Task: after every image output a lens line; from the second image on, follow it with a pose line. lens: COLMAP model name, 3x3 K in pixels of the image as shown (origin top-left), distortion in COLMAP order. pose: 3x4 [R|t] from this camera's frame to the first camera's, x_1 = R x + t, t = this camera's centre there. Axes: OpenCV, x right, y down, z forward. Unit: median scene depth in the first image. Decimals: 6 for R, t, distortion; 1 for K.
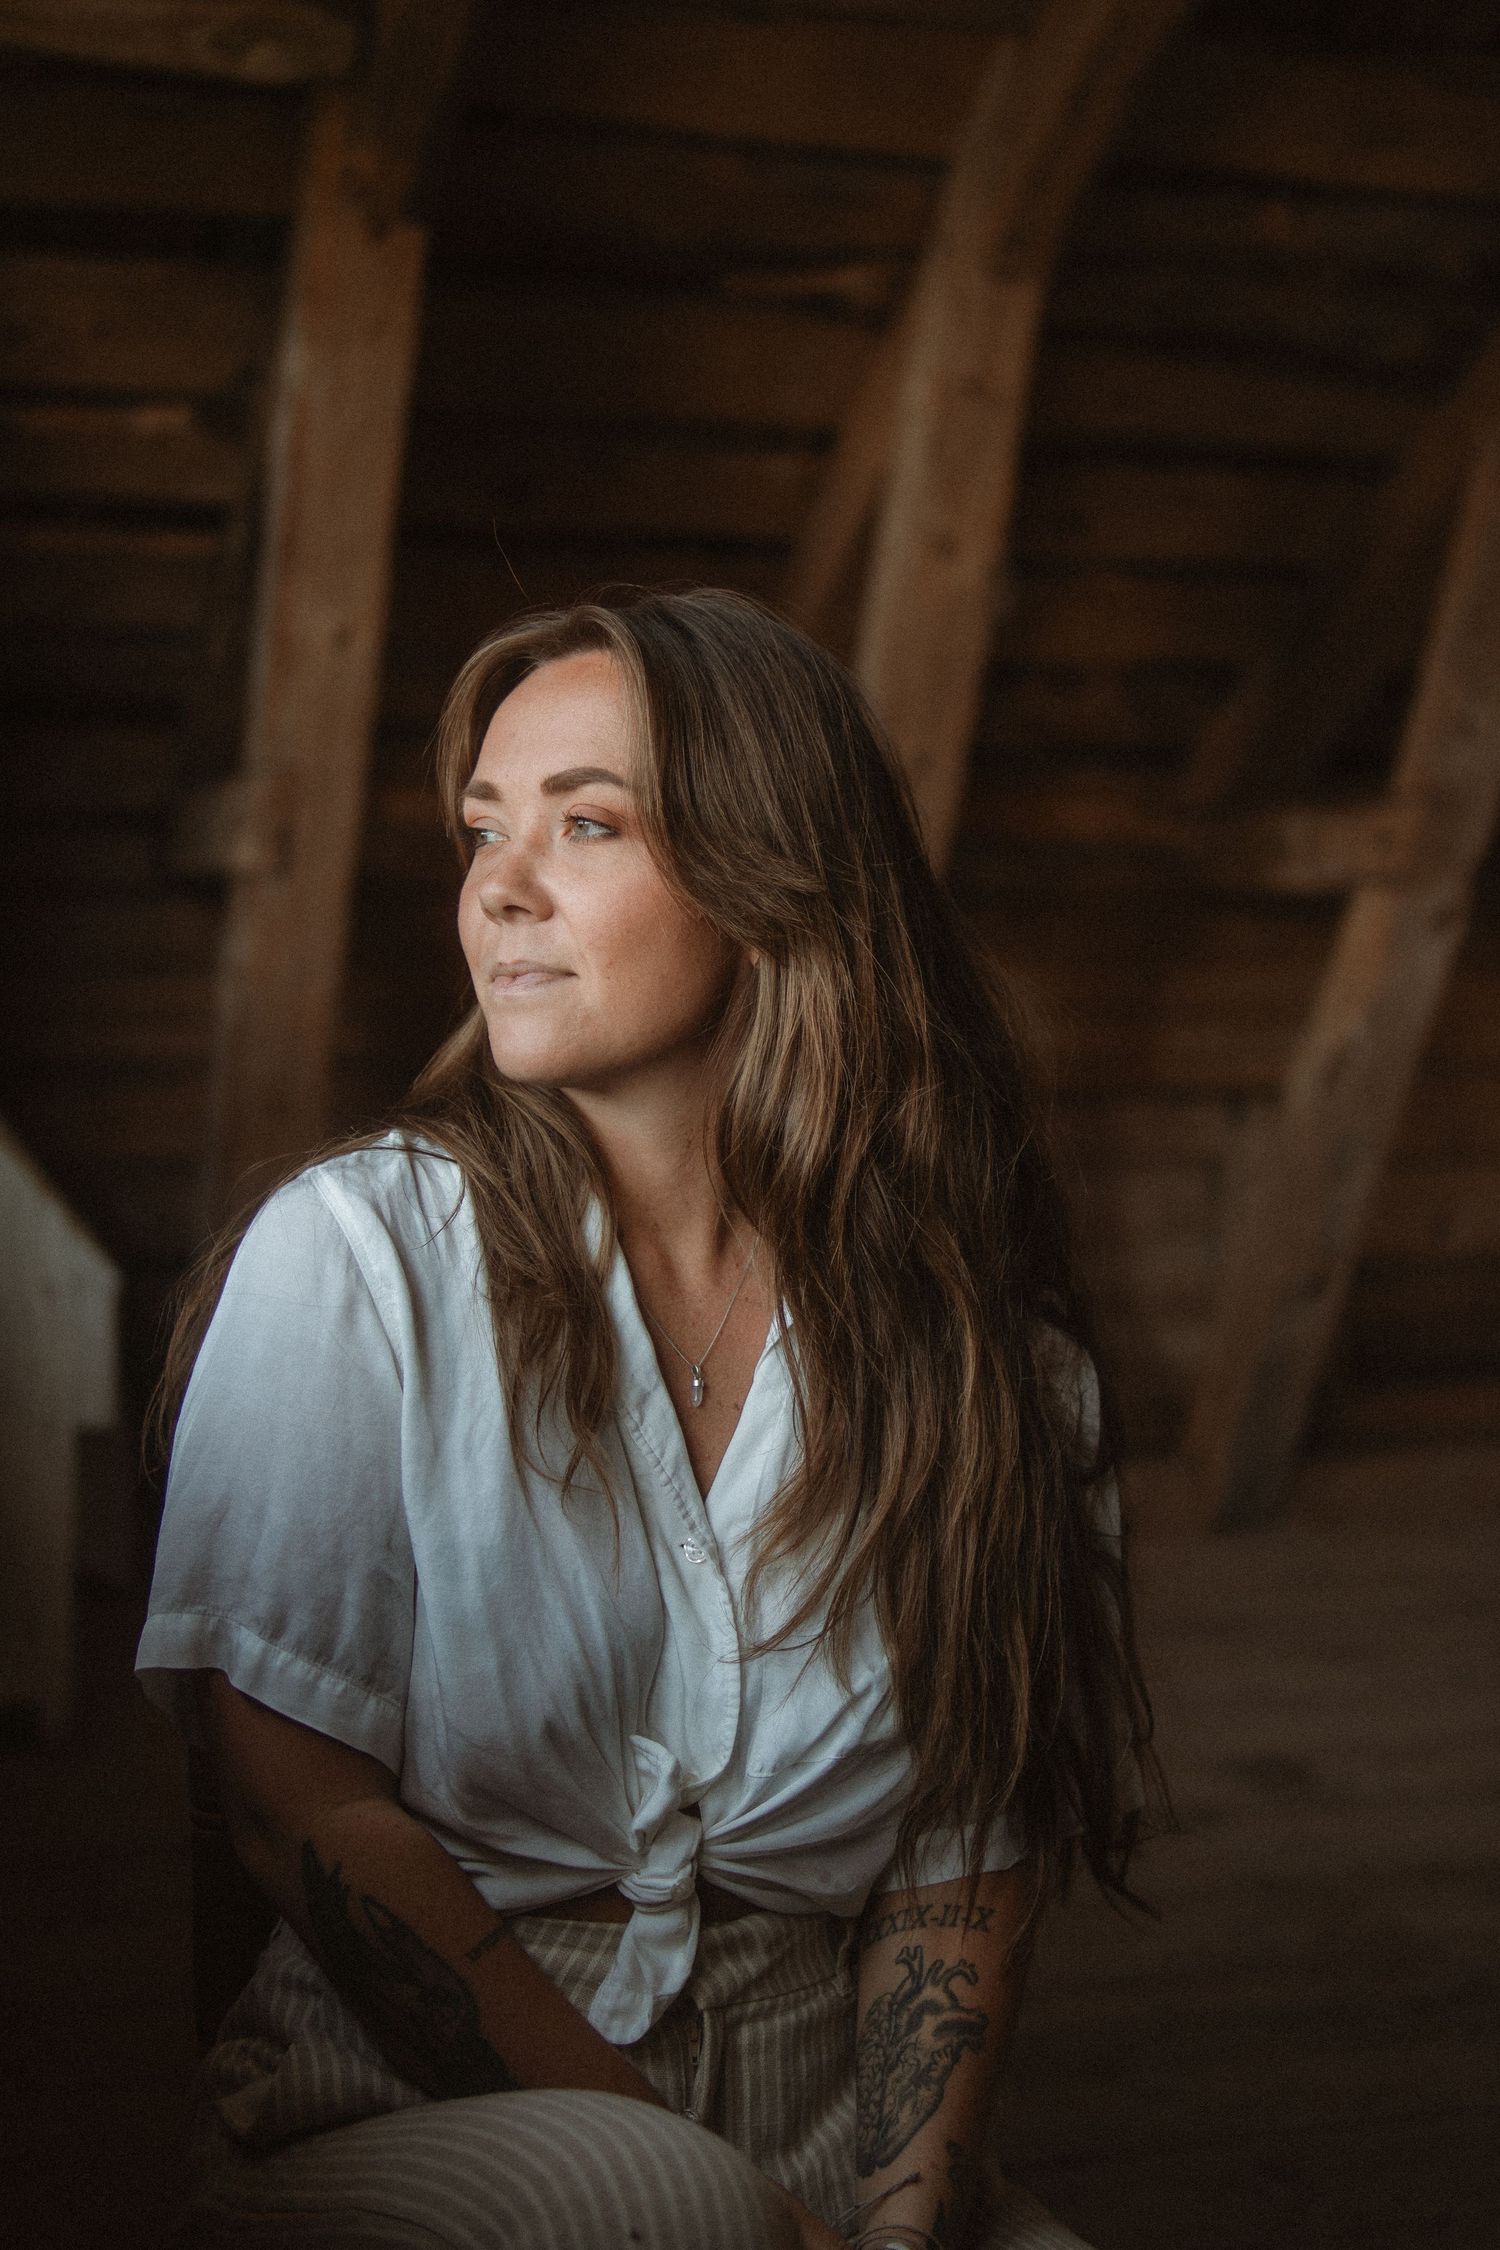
lens RADIAL K [[3132.4, 0, 758.1], [0, 3132.4, 1113.5], [0, 0, 1]] dist [0.038199, 0.000000]
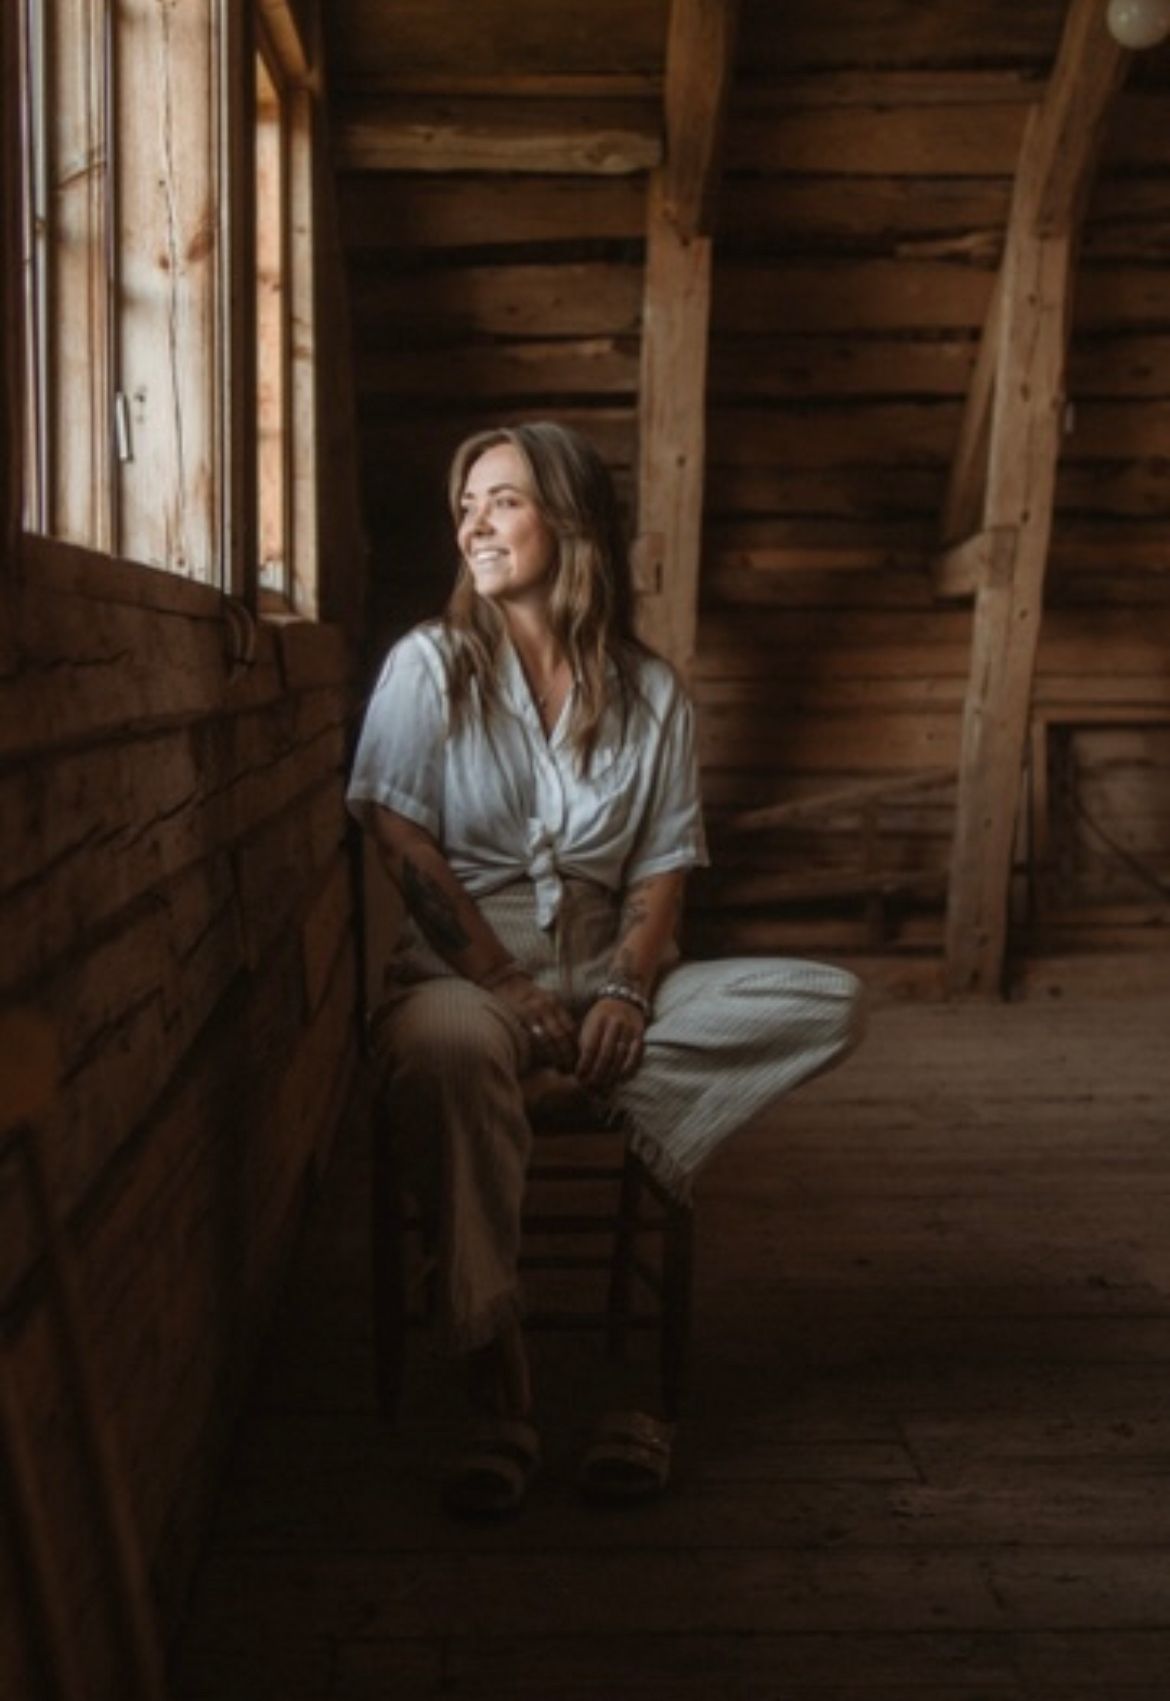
lens RADIAL K [[2445.1, 0, 585.7], [0, 2445.1, 842.6], [0, 0, 1]] dist [0.041956, 0.000000]
pose [[0.954686, -0.001122, -0.297612, 0.265893], [-0.000081, 0.999992, -0.004029, 0.087192], [0.297614, 0.003871, 0.954678, -0.430142]]
